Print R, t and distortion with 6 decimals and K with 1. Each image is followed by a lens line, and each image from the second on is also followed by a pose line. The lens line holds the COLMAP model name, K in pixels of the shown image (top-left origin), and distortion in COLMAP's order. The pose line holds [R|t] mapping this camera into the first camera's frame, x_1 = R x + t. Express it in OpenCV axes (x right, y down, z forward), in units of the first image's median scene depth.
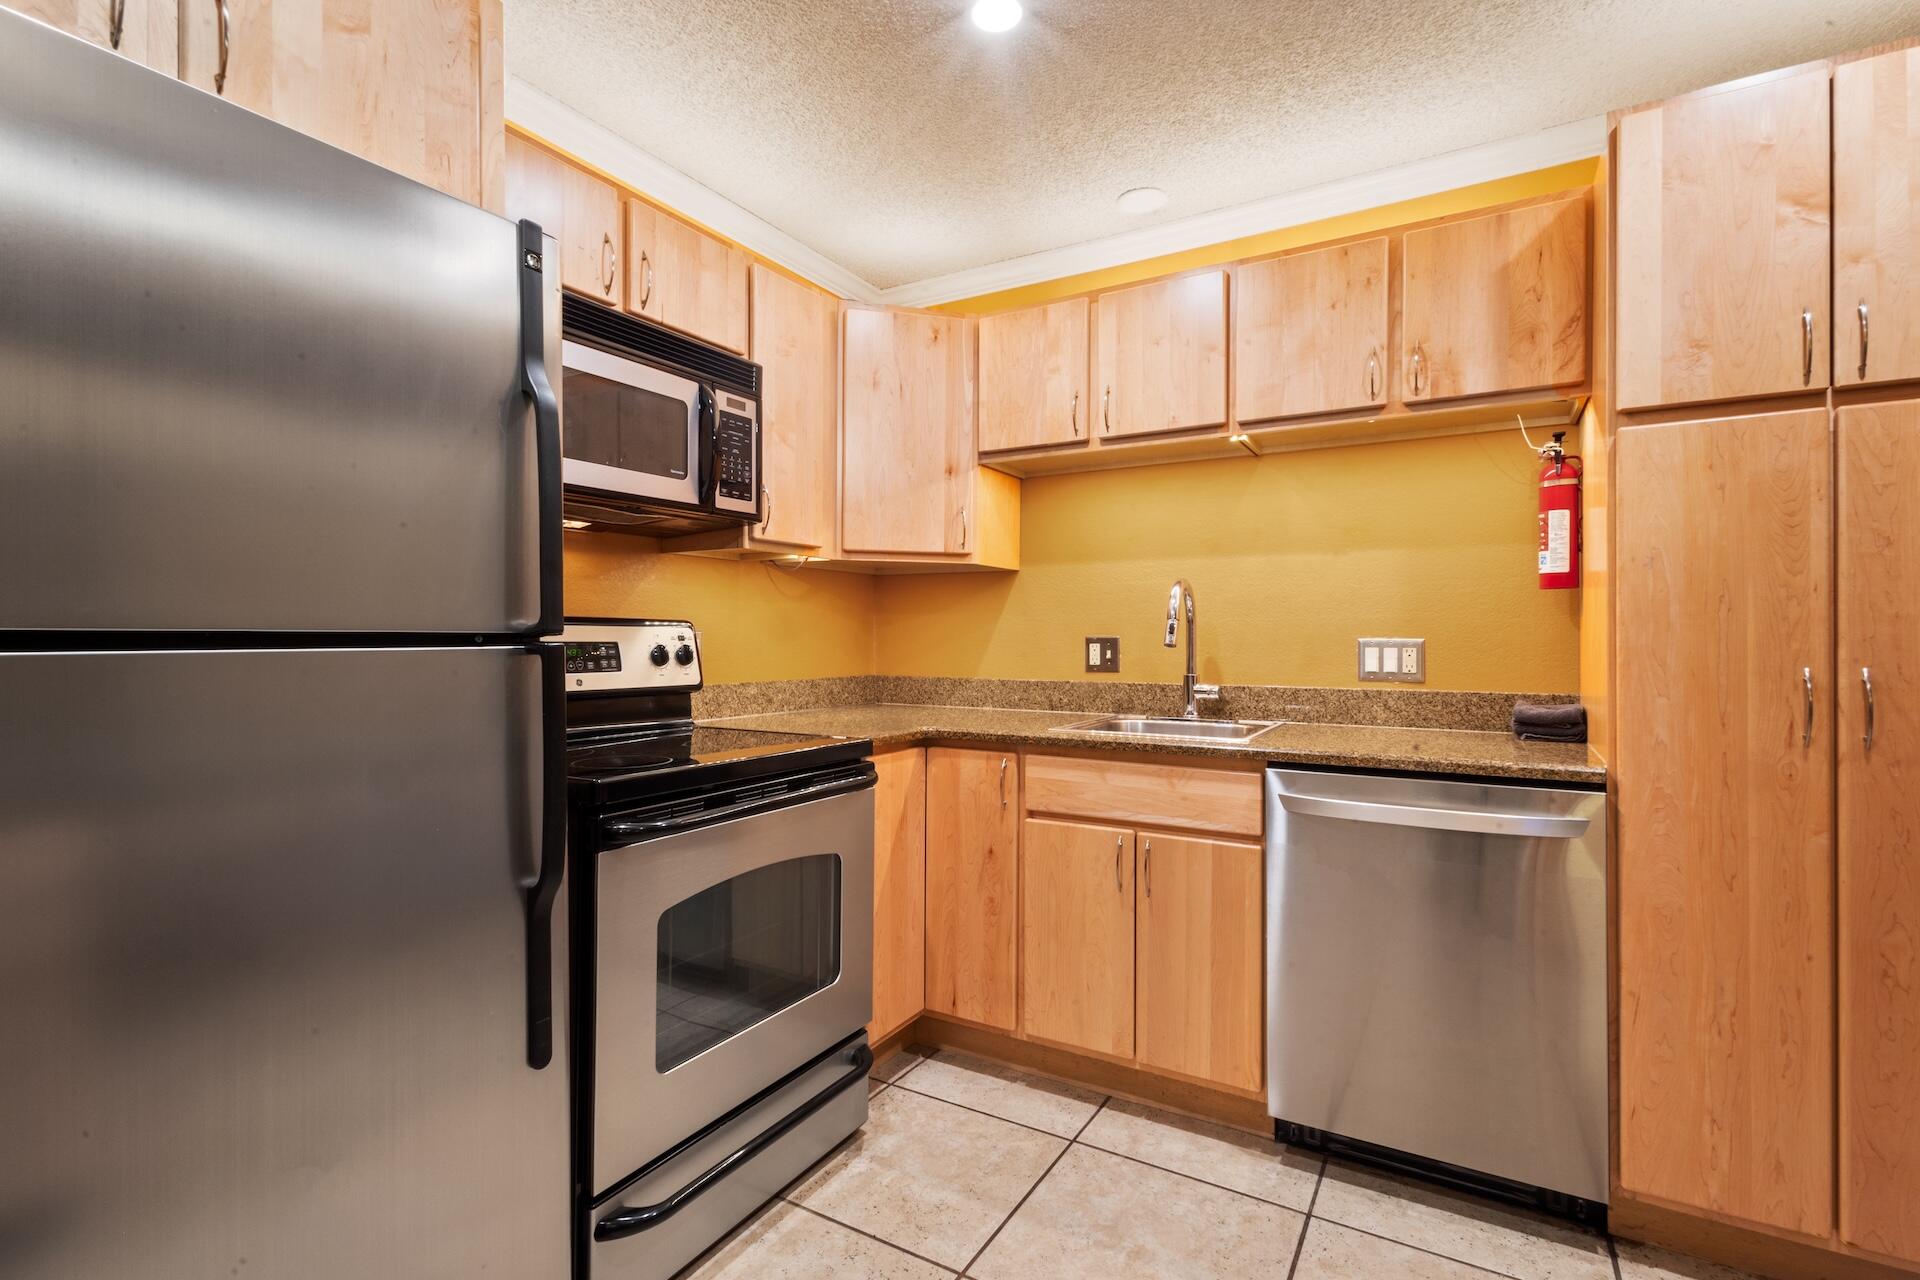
lens RADIAL K [[885.2, 0, 968.0], [0, 885.2, 637.8], [0, 0, 1]] dist [0.026278, -0.022152]
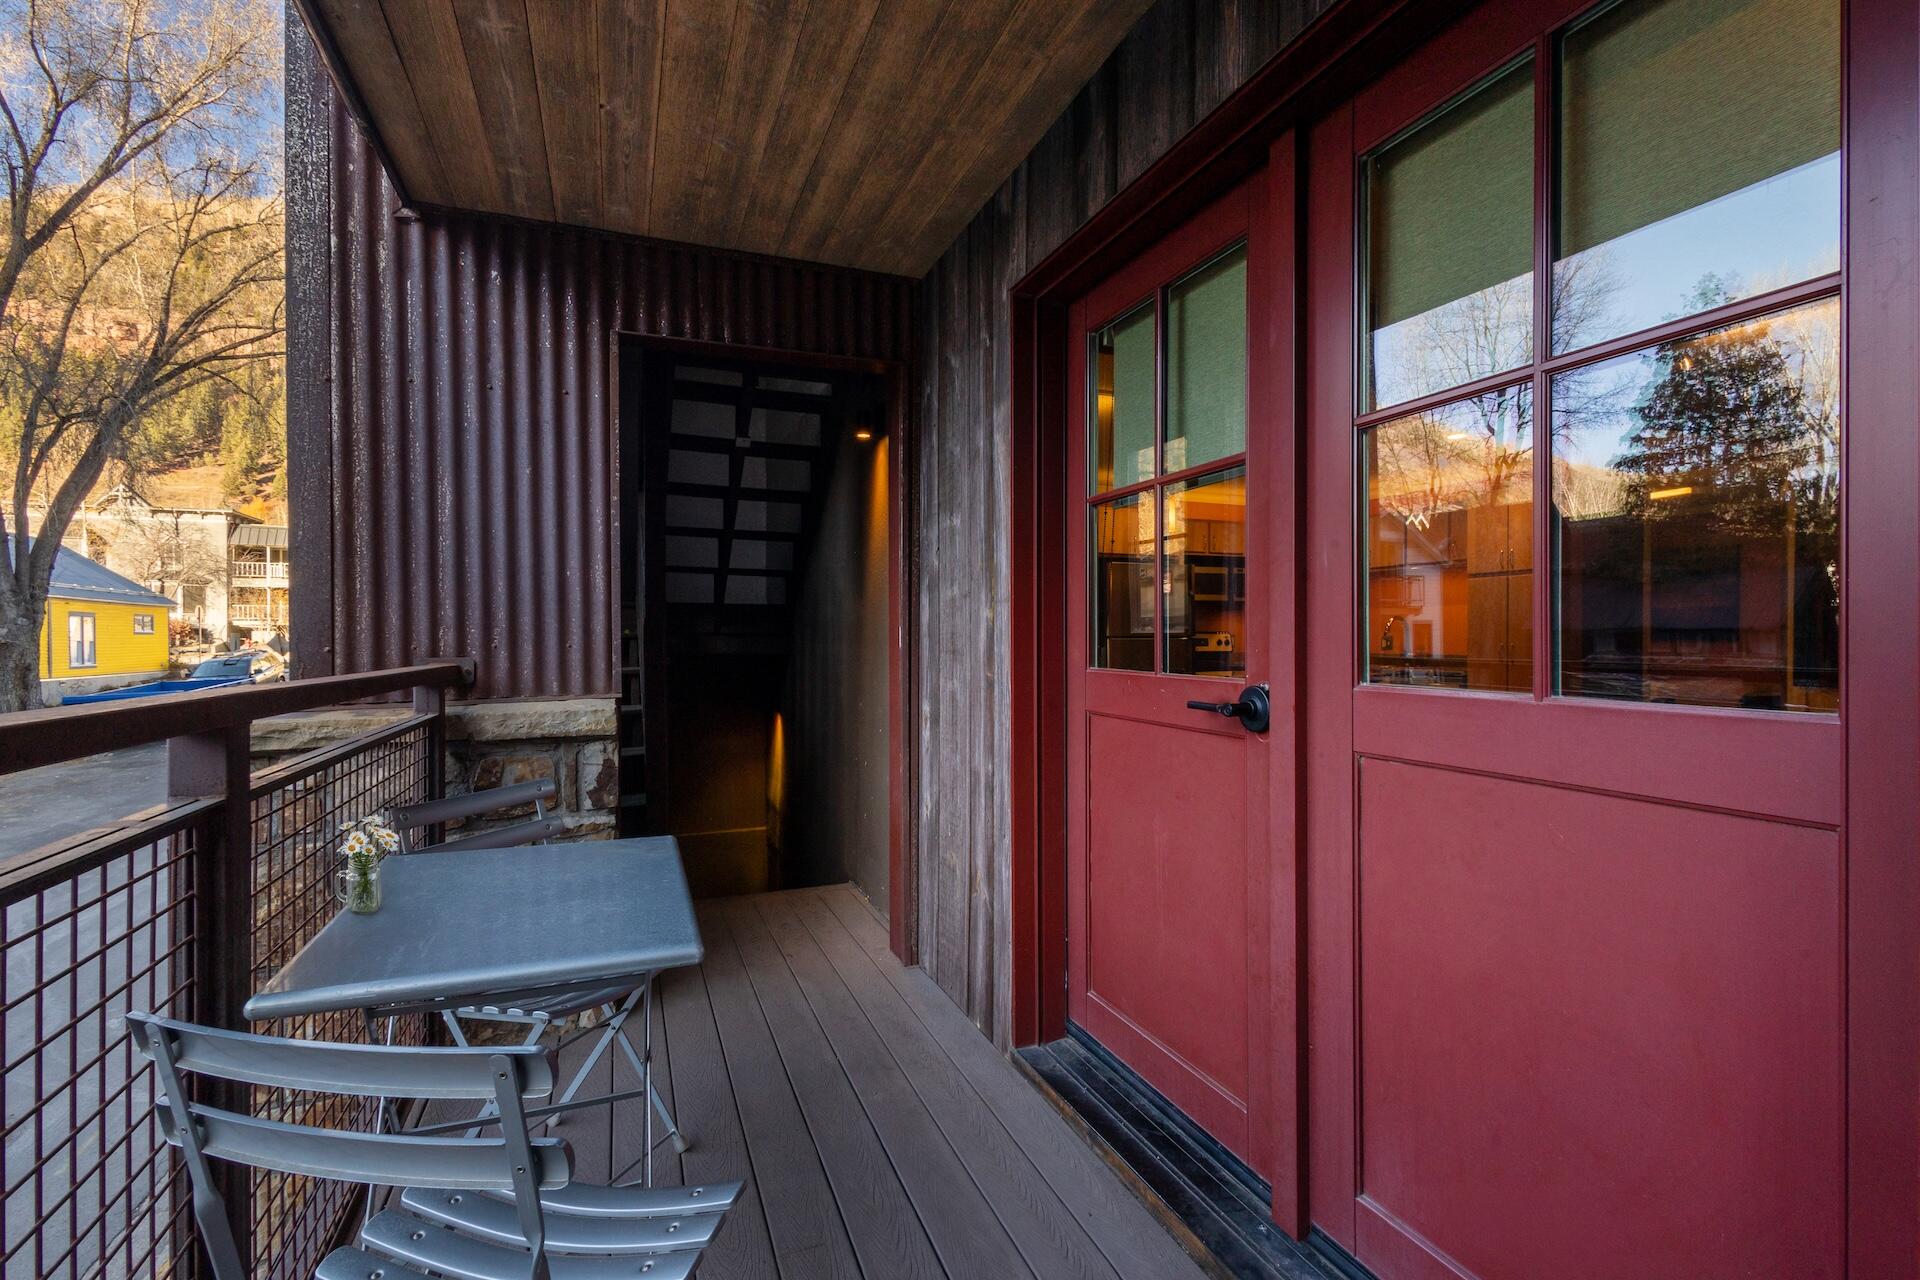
lens RADIAL K [[874.5, 0, 967.2], [0, 874.5, 638.0], [0, 0, 1]] dist [0.026554, -0.021425]
pose [[0.785214, -0.004364, -0.619209, 1.008148], [0.003352, 0.999990, -0.002797, 0.010174], [0.619215, 0.000121, 0.785221, -2.321849]]
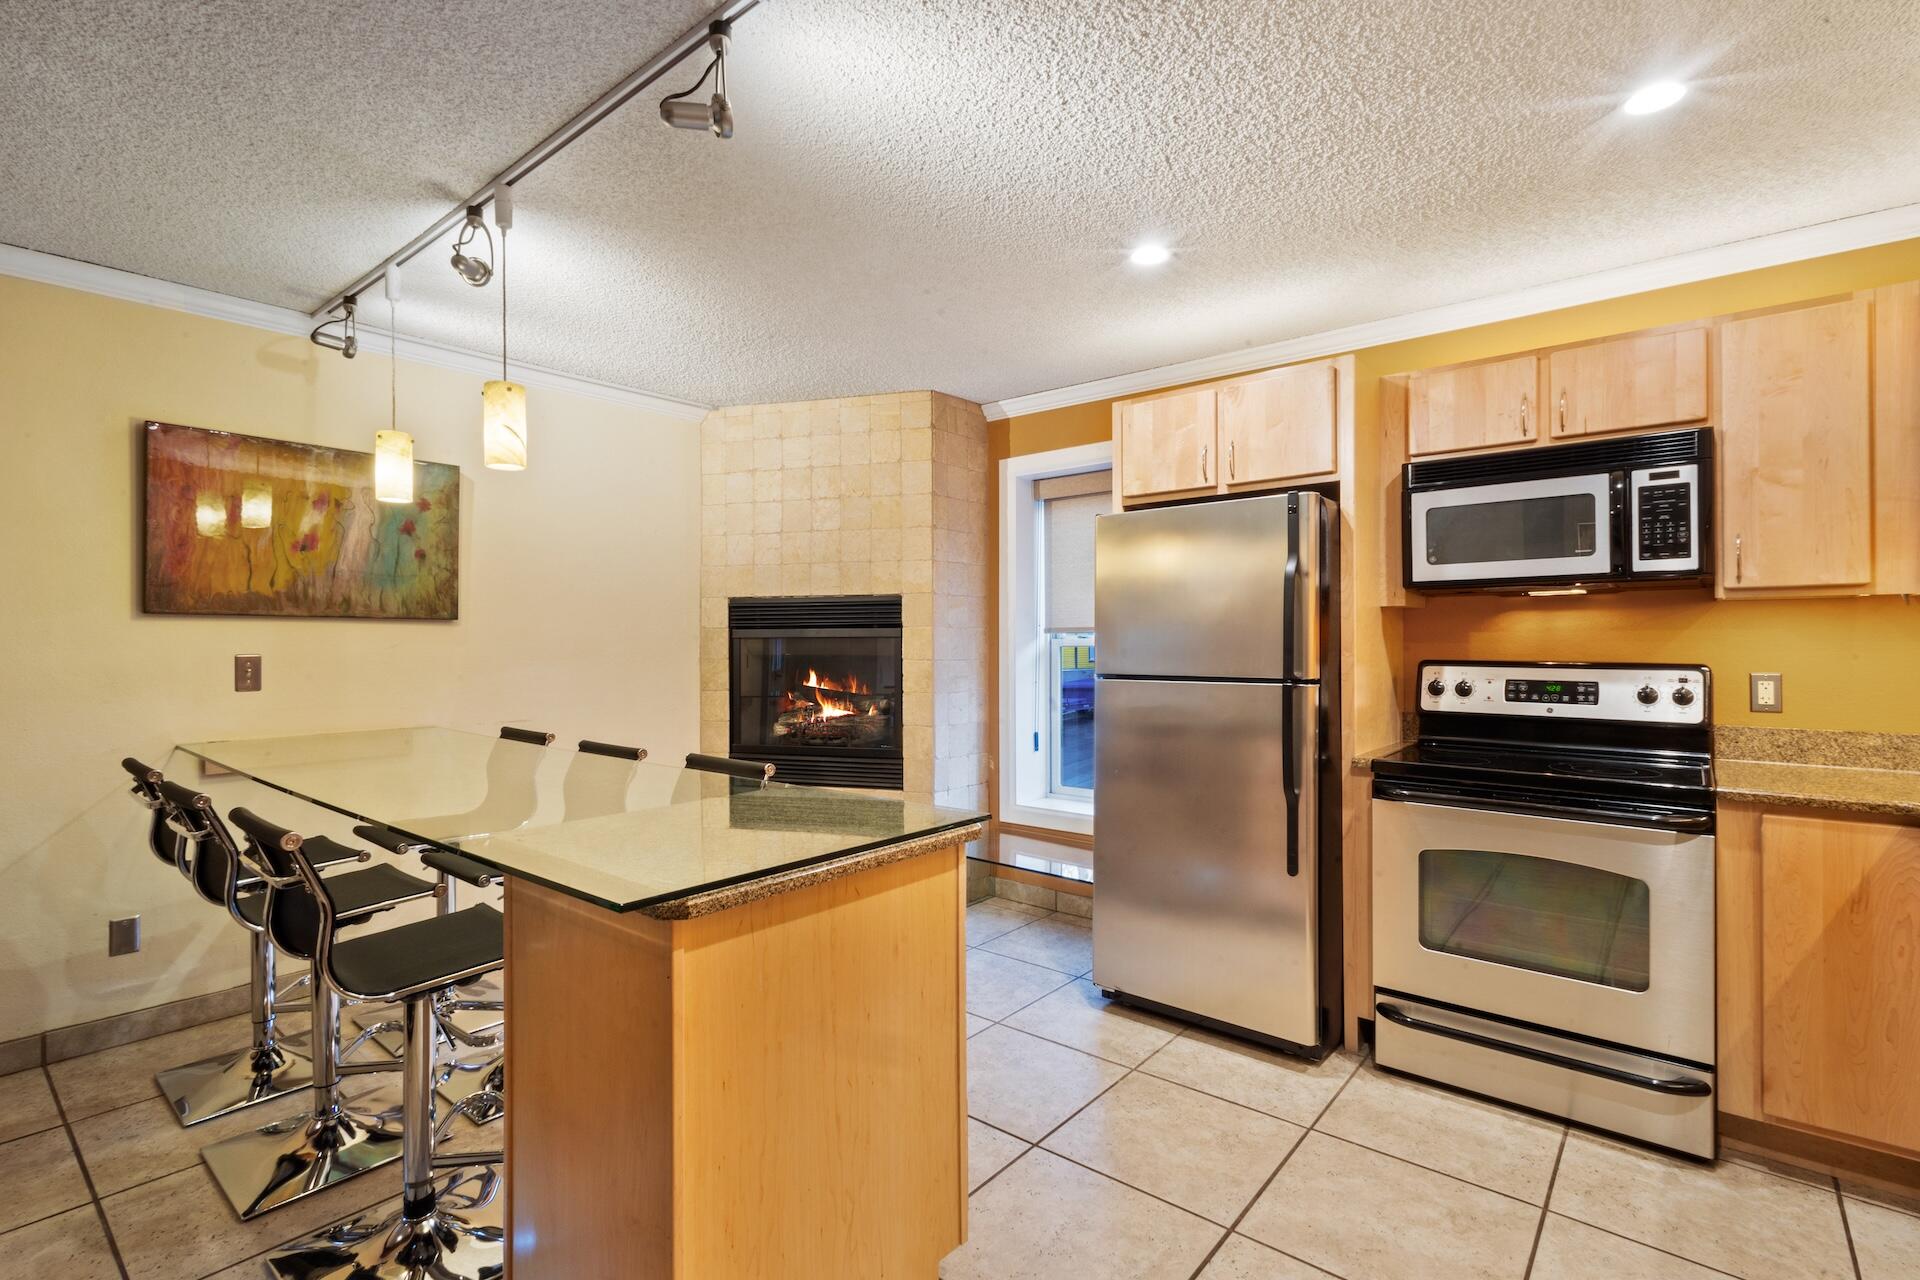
lens RADIAL K [[892.3, 0, 960.0], [0, 892.3, 640.0], [0, 0, 1]] dist [0.018268, -0.007177]
pose [[-0.164244, 0.000181, -0.986420, 0.982068], [0.002931, 0.999996, -0.000305, -0.055057], [0.986415, -0.002941, -0.164243, 0.296104]]
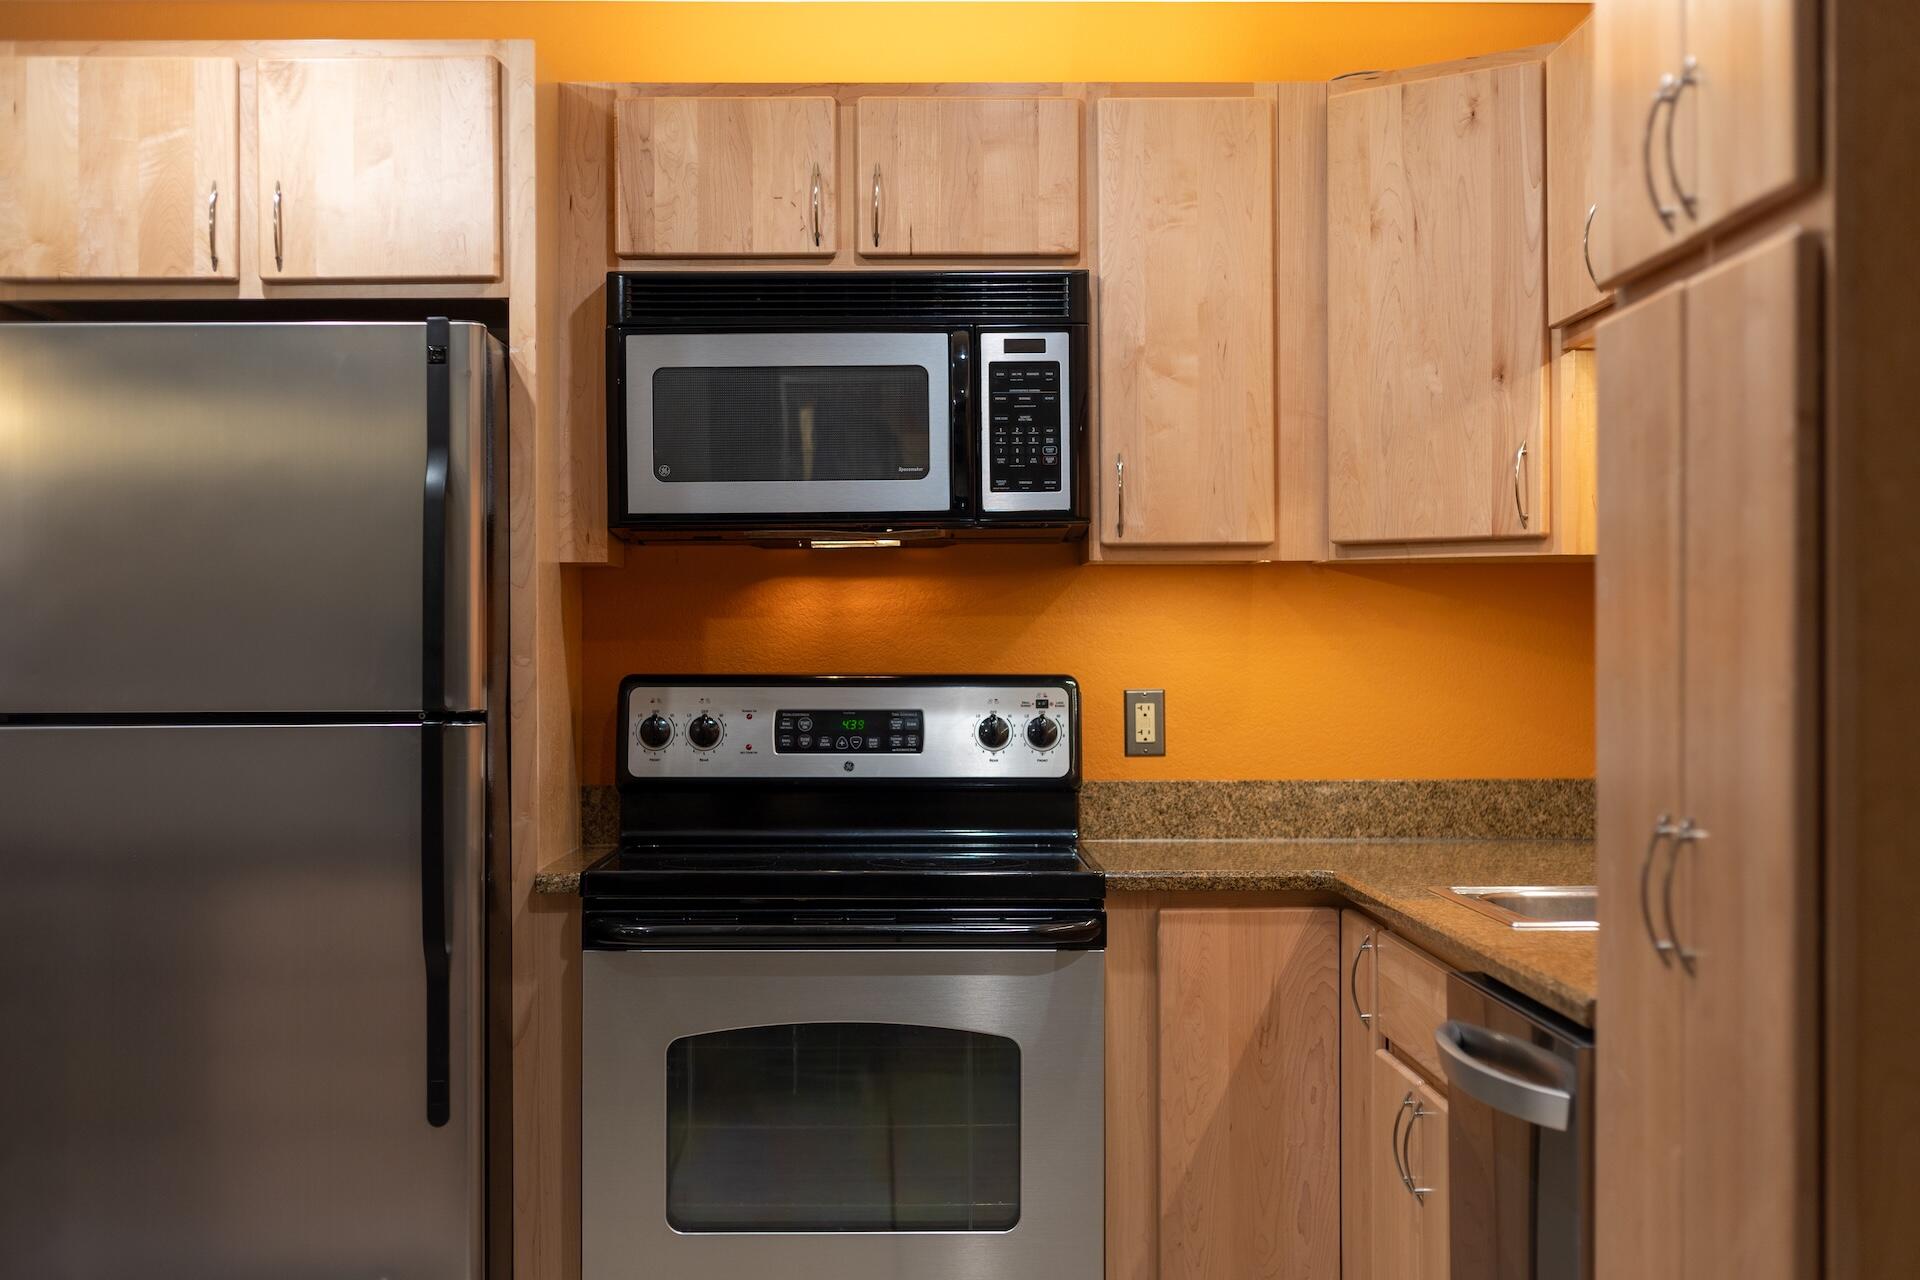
lens RADIAL K [[2772.5, 0, 958.7], [0, 2772.5, 666.3], [0, 0, 1]] dist [0.016592, -0.035861]
pose [[0.514971, 0.002702, -0.857204, 1.407305], [0.004105, 0.999976, 0.005618, -0.039568], [0.857198, -0.006412, 0.514947, -0.083389]]
